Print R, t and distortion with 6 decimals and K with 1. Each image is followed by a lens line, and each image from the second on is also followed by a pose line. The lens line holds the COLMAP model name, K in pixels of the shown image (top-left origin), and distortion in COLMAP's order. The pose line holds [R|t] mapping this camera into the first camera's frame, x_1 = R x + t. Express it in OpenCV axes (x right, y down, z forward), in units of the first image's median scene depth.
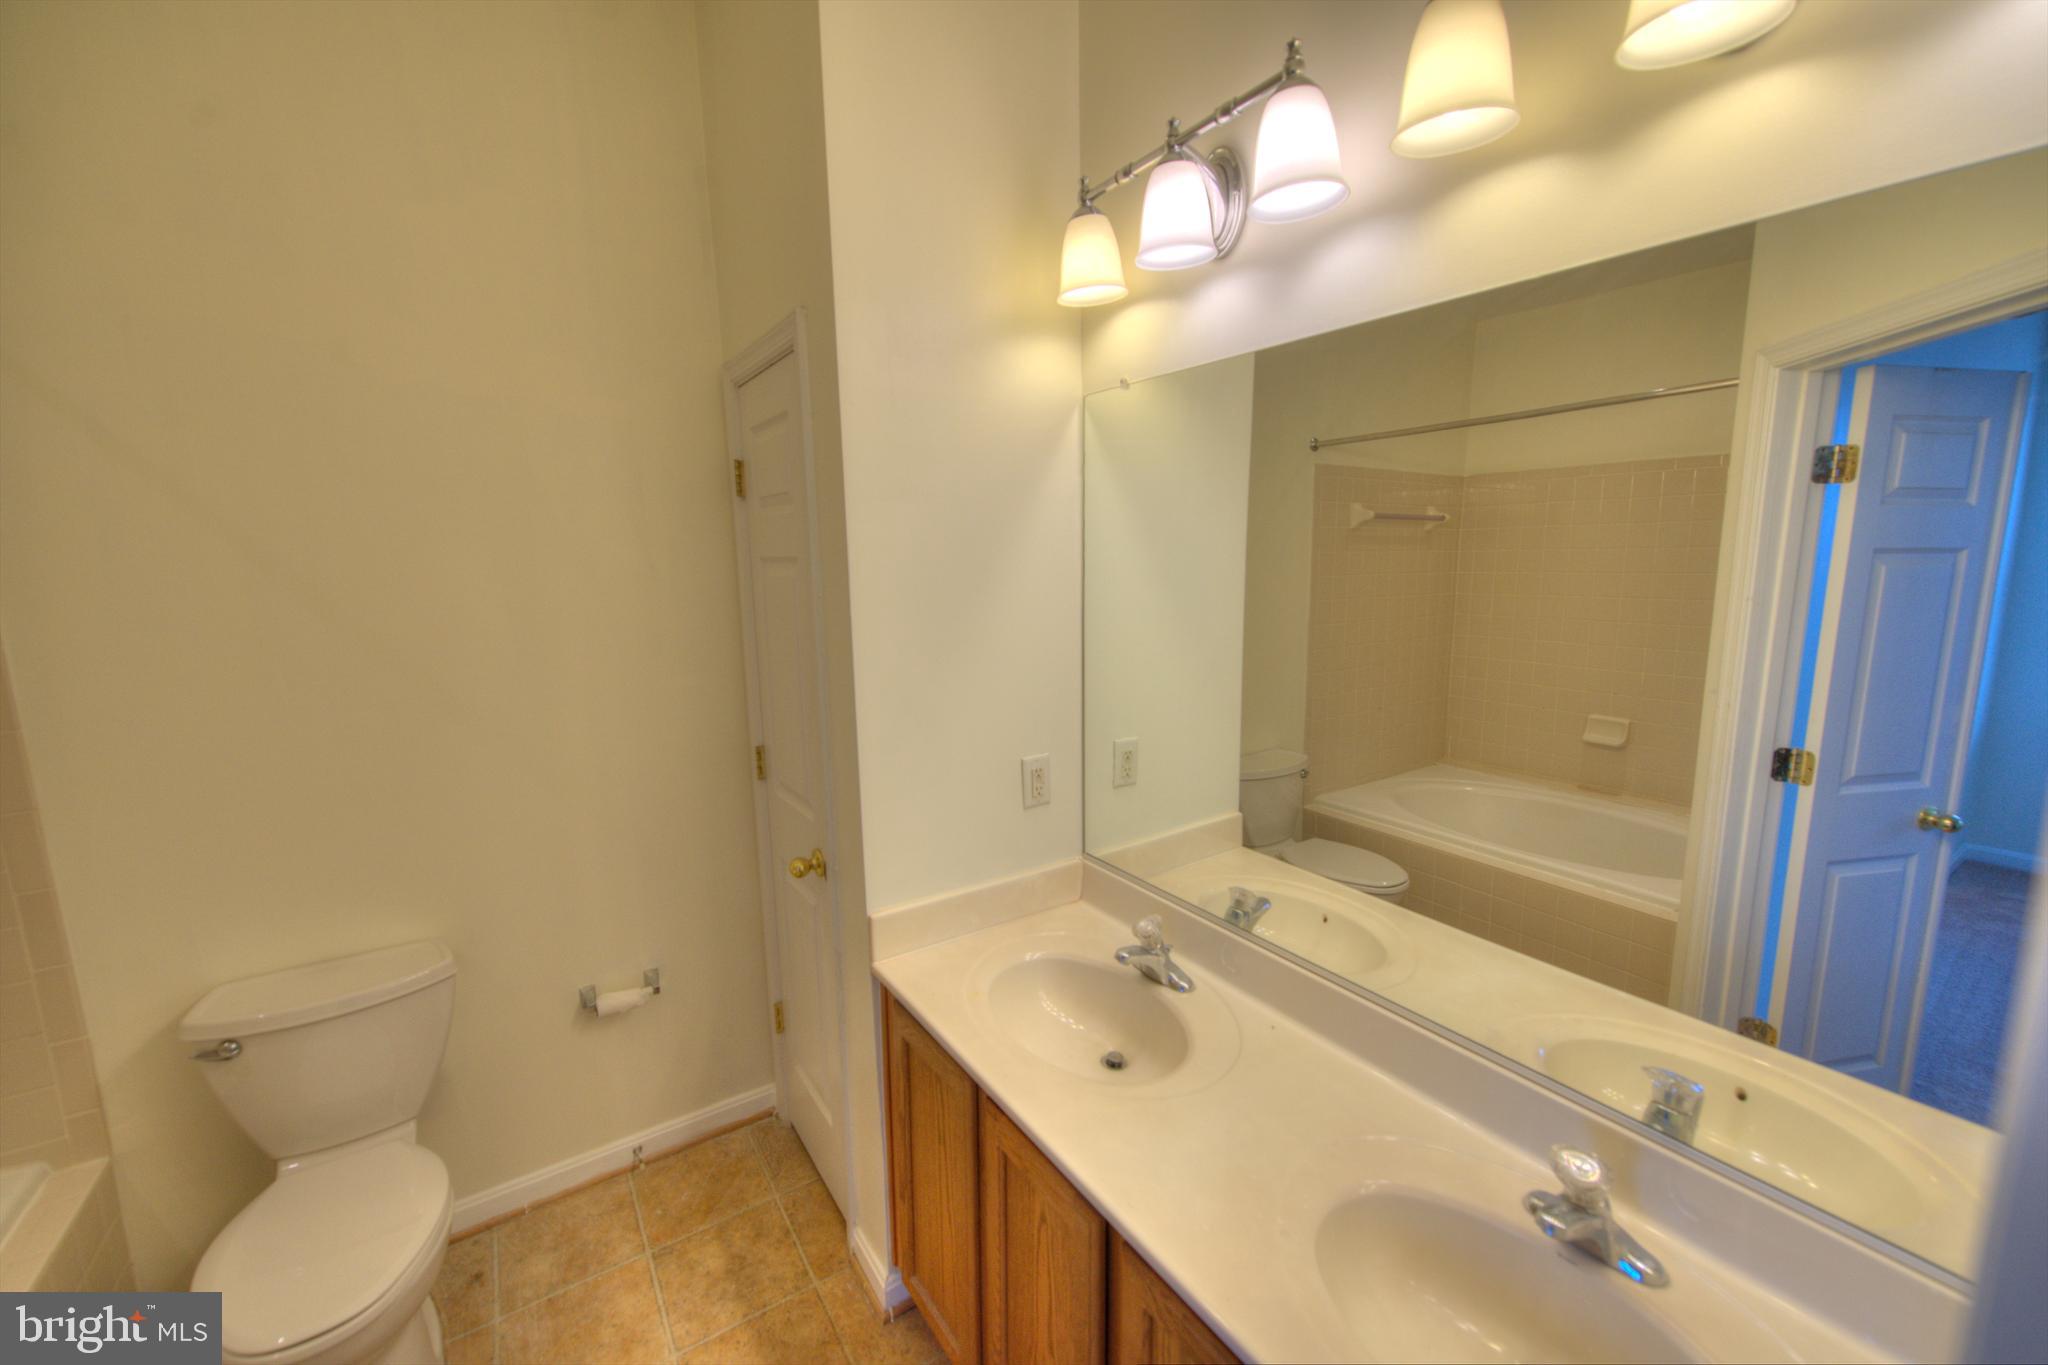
lens RADIAL K [[807.1, 0, 1023.4], [0, 807.1, 678.5], [0, 0, 1]] dist [-0.002261, -0.000748]
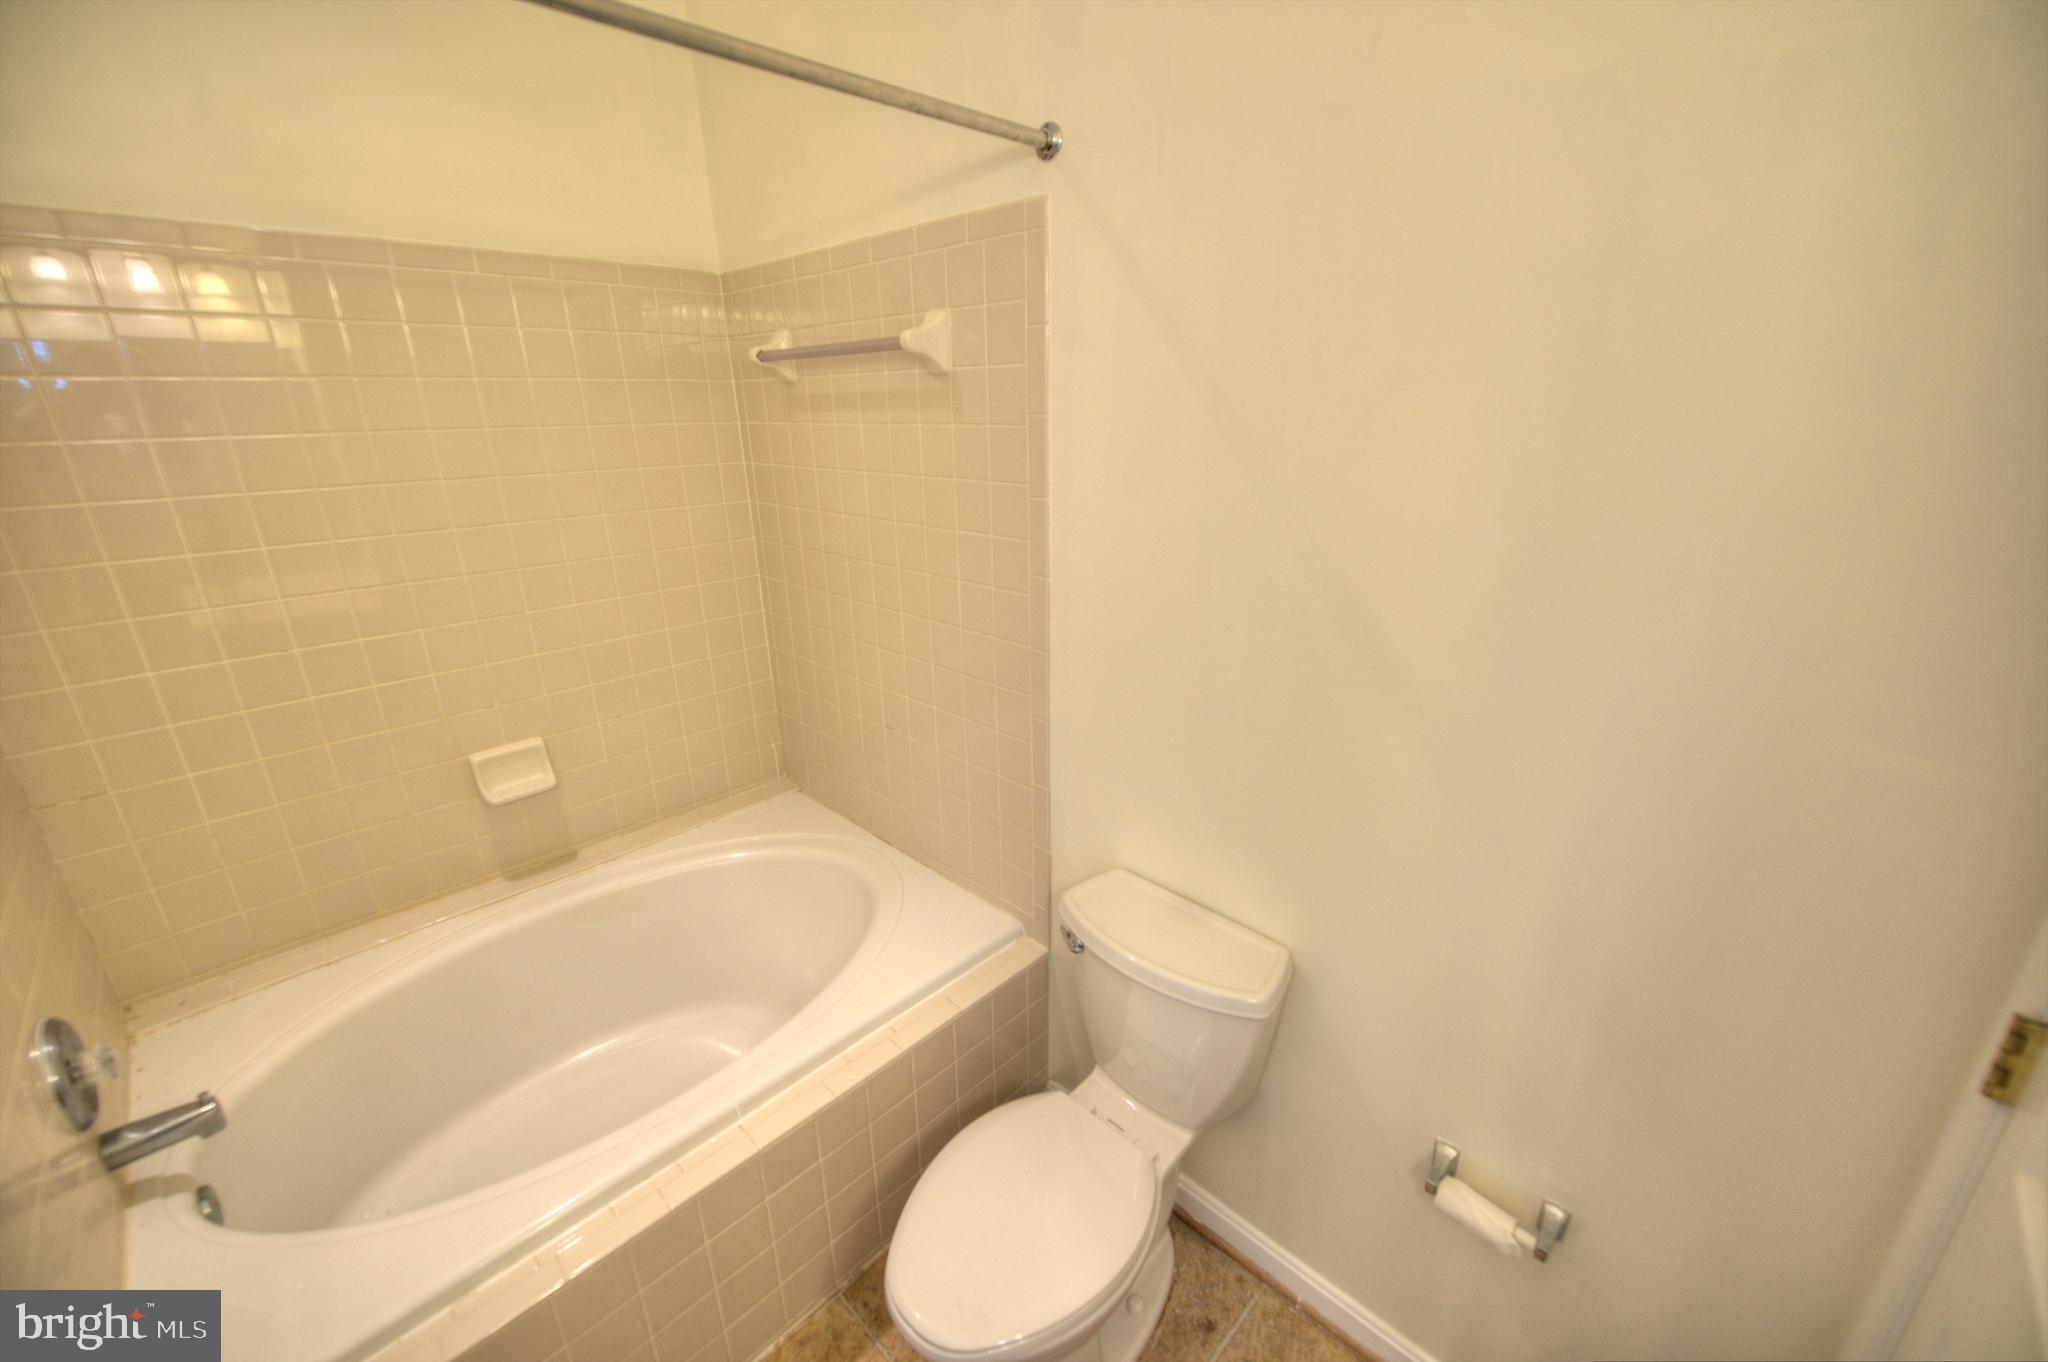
lens RADIAL K [[814.8, 0, 1022.1], [0, 814.8, 682.4], [0, 0, 1]] dist [0.001671, -0.000060]
pose [[0.195927, 0.327746, -0.924227, -0.144564], [-0.149934, 0.941424, 0.302060, -0.093144], [0.969088, 0.079391, 0.233591, 0.514459]]
